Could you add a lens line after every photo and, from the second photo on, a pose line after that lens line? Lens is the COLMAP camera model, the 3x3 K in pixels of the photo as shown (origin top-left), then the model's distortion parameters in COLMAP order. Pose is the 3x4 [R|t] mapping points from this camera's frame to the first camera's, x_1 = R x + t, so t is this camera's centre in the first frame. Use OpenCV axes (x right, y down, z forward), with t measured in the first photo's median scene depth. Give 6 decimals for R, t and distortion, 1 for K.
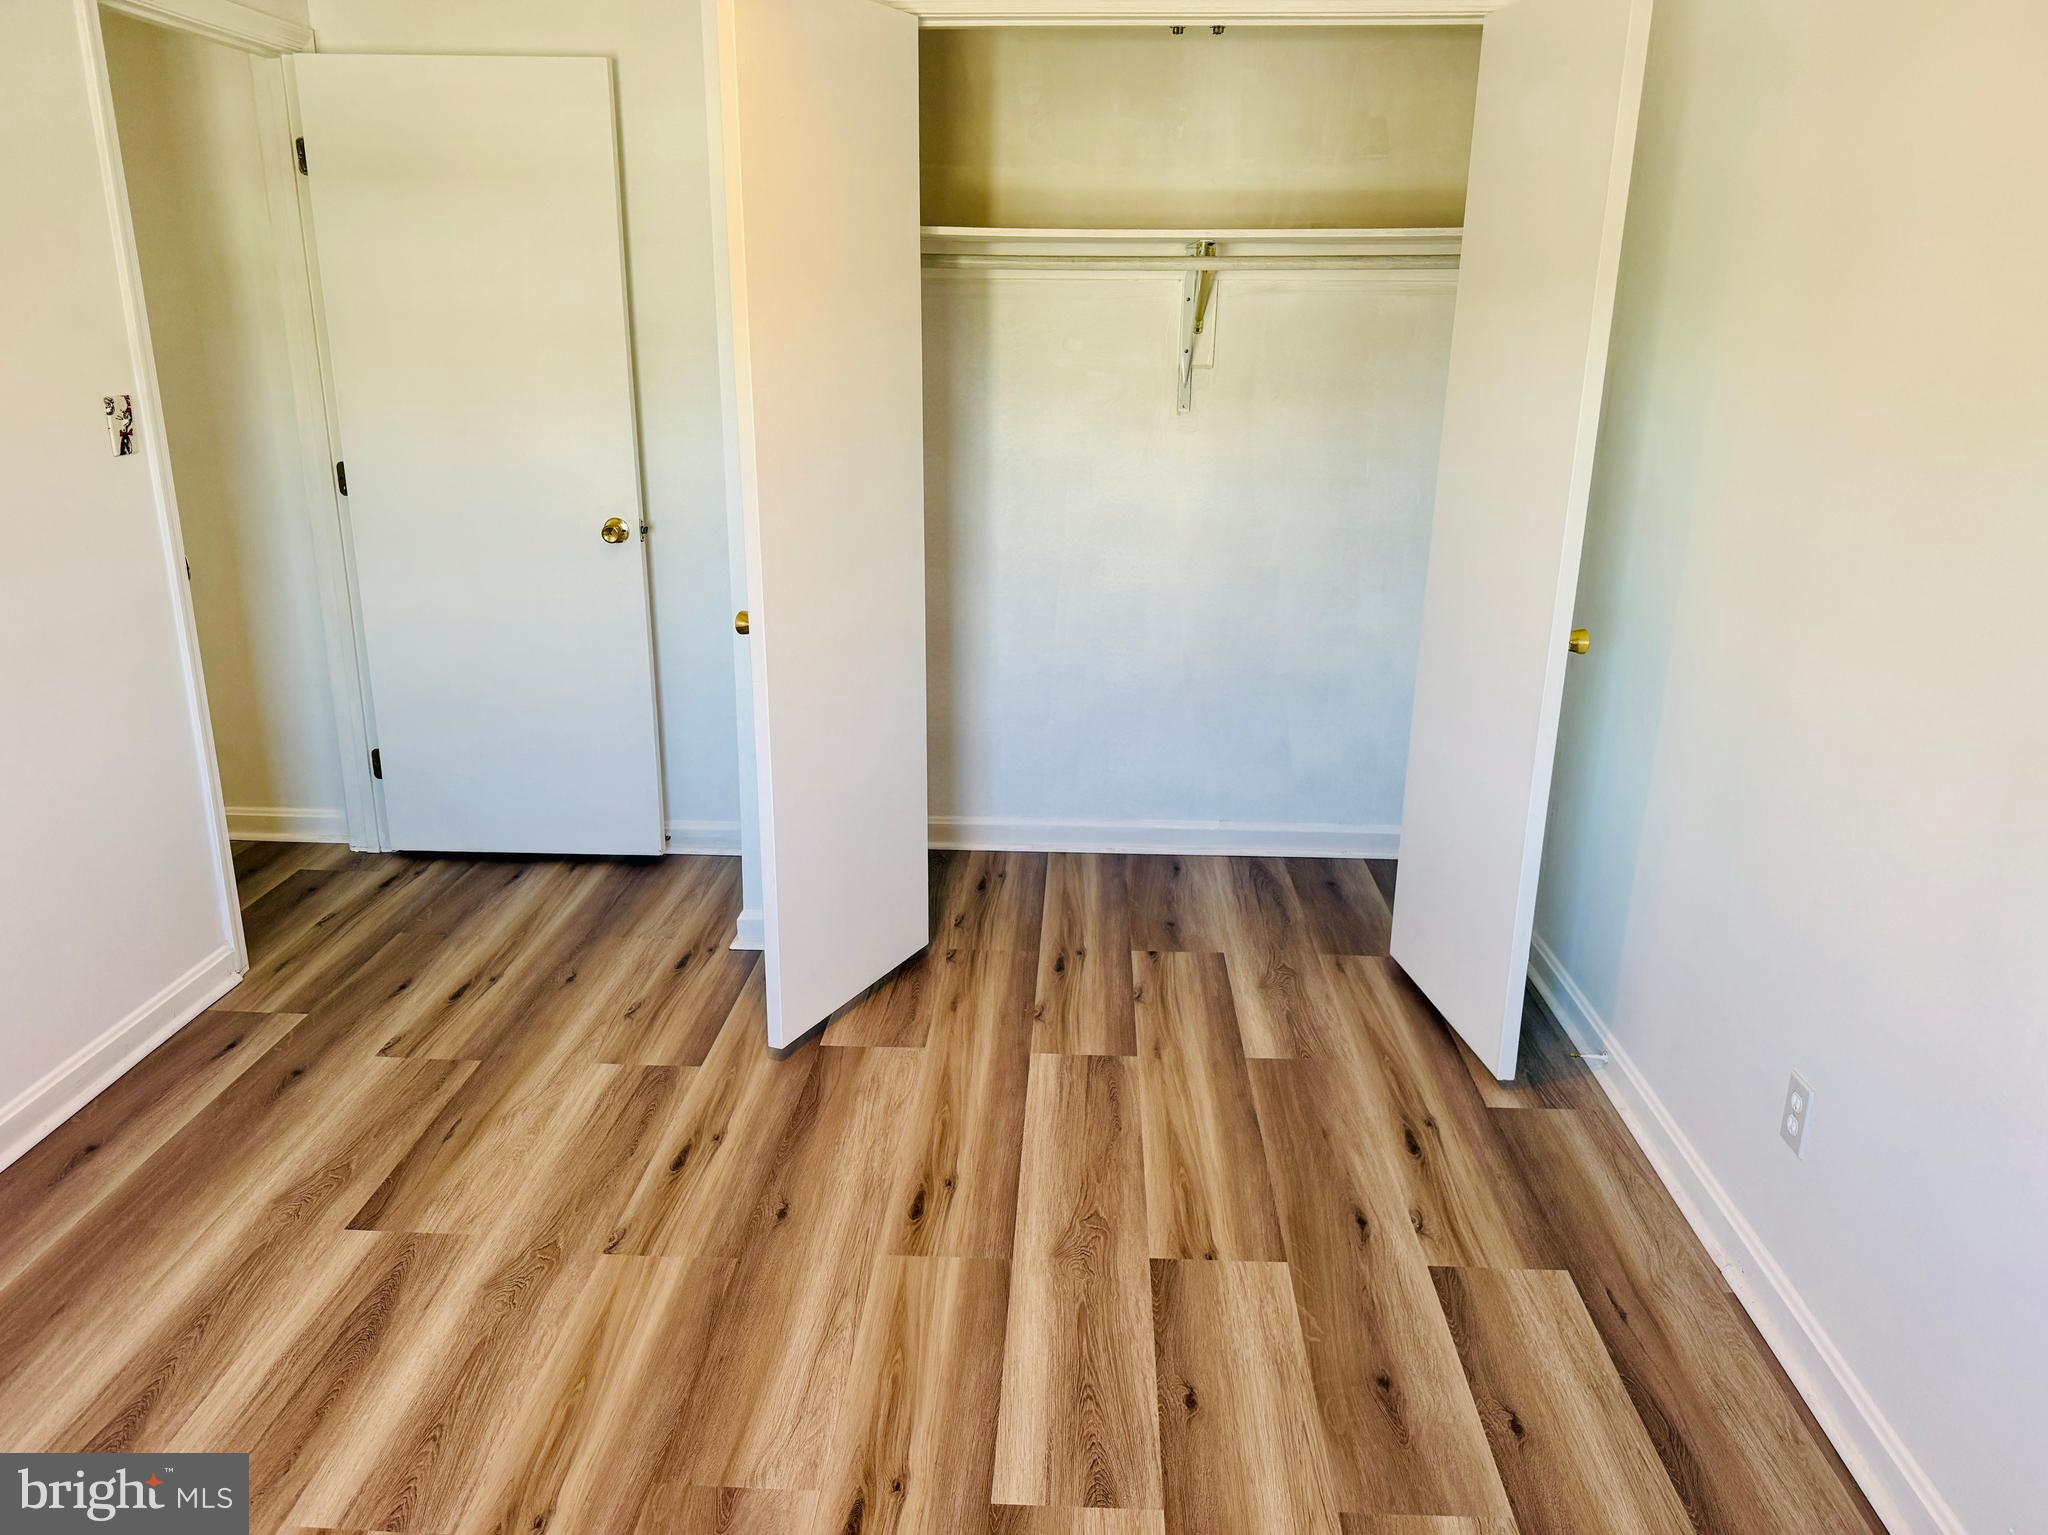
lens RADIAL K [[1467.9, 0, 1019.8], [0, 1467.9, 762.2], [0, 0, 1]] dist [0.102742, -0.116878]
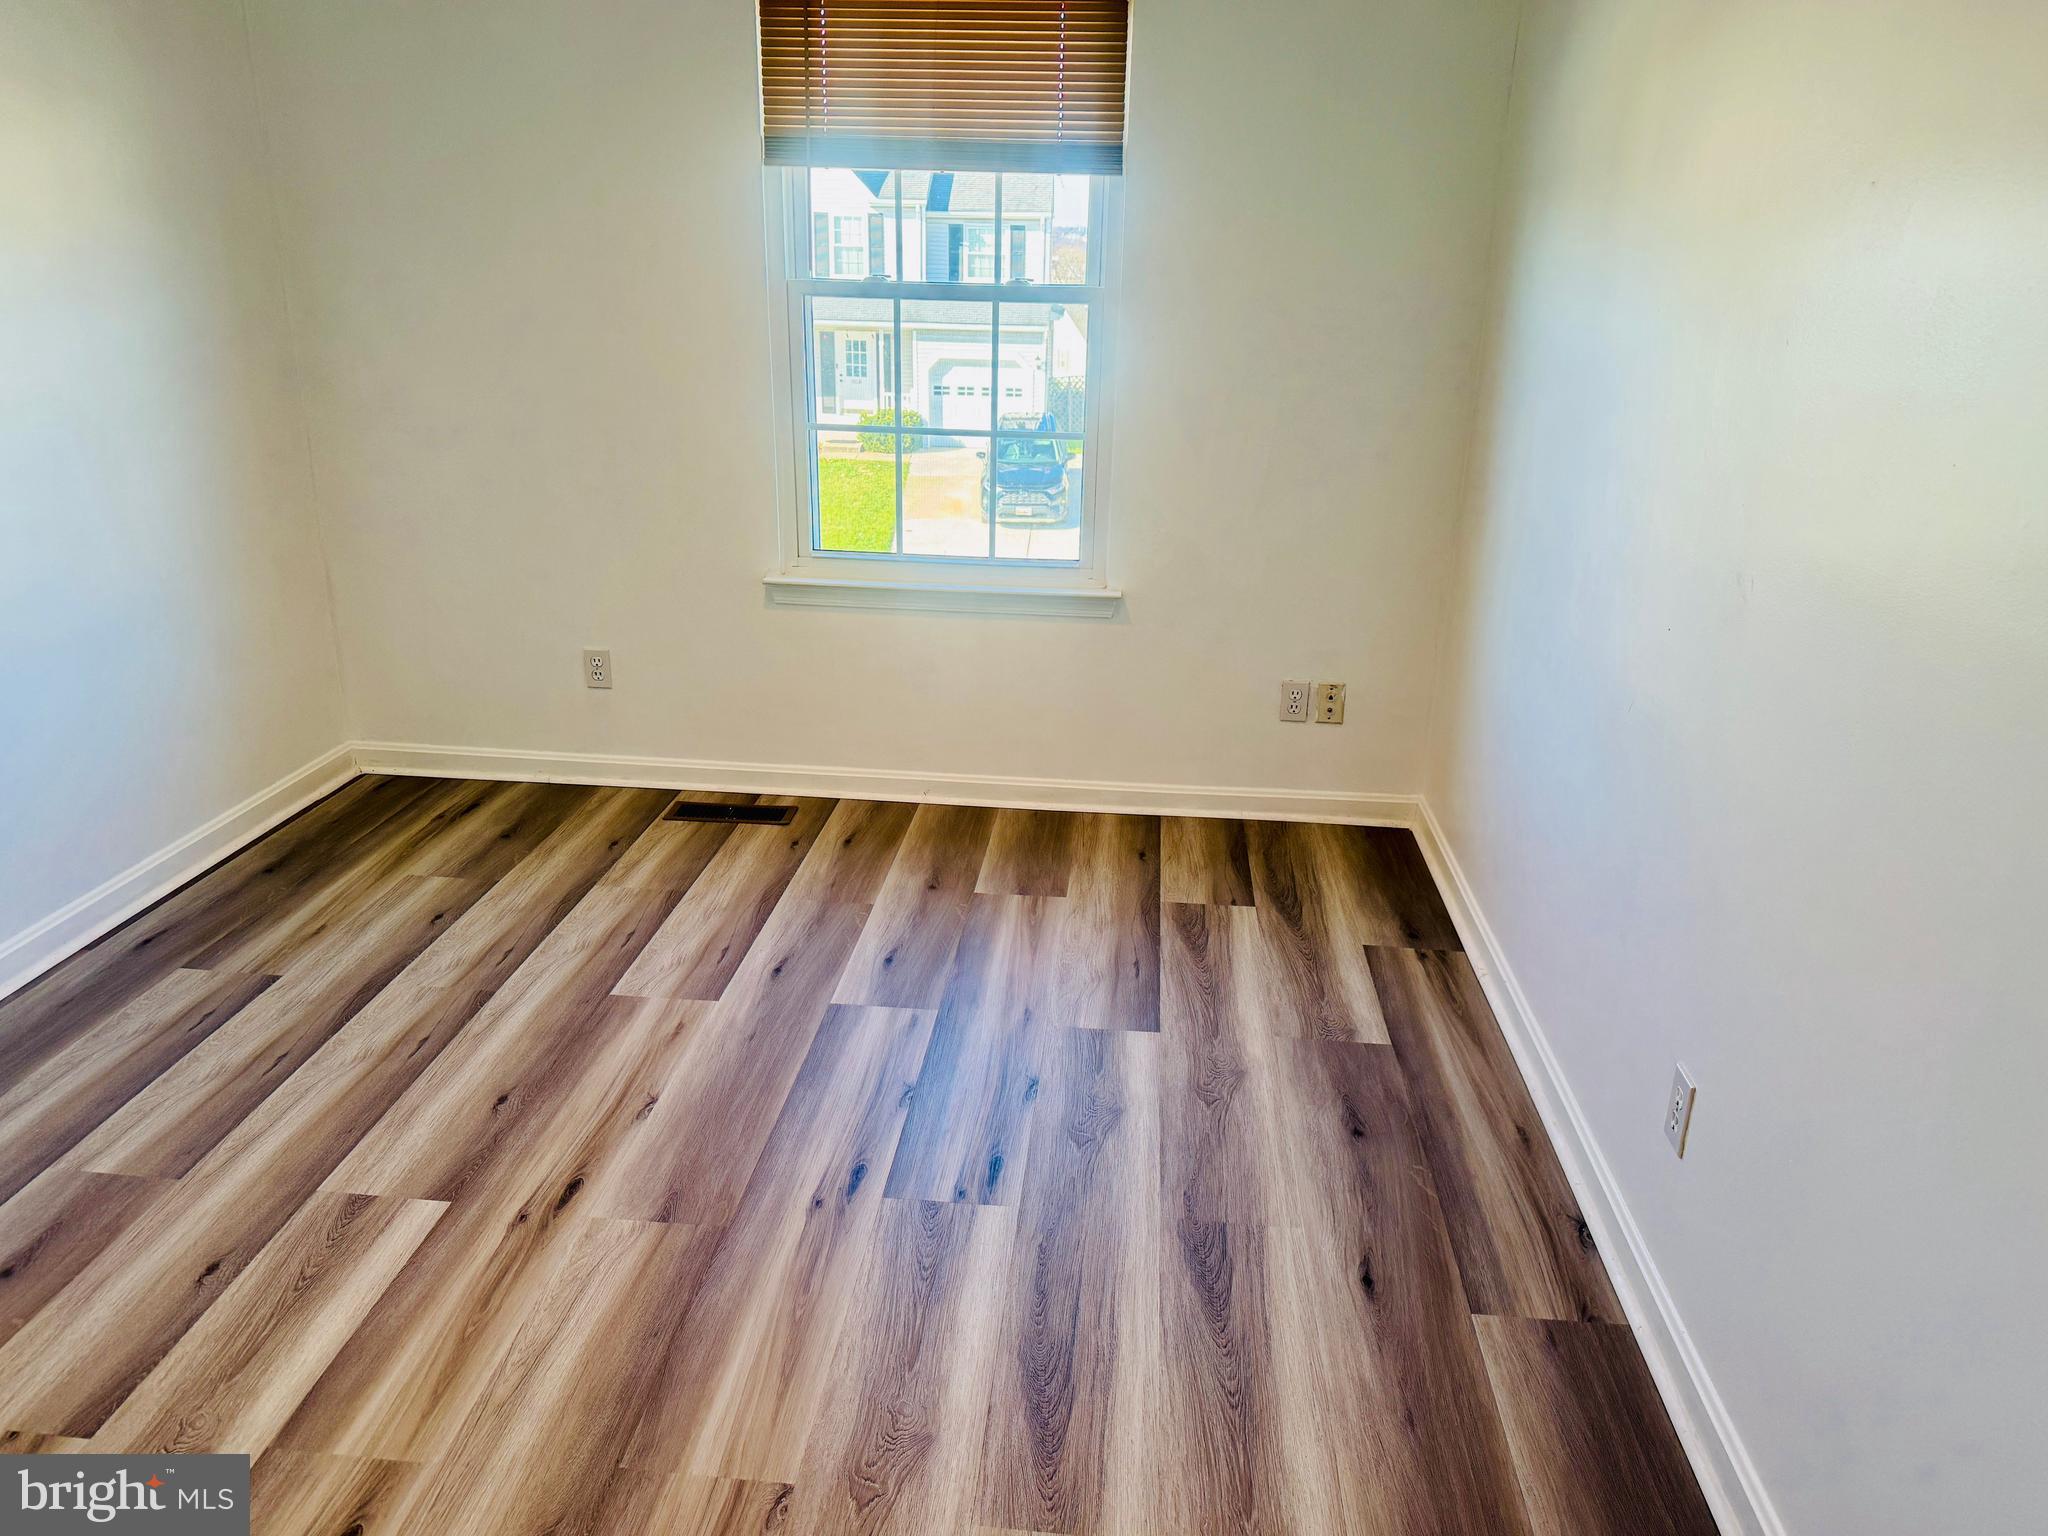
lens RADIAL K [[1467.9, 0, 1019.8], [0, 1467.9, 762.7], [0, 0, 1]] dist [0.102742, -0.116878]
pose [[-0.998792, -0.031549, 0.037685, -0.445627], [-0.002632, 0.800001, 0.599993, -0.451312], [-0.049077, 0.599169, -0.799117, 1.496609]]
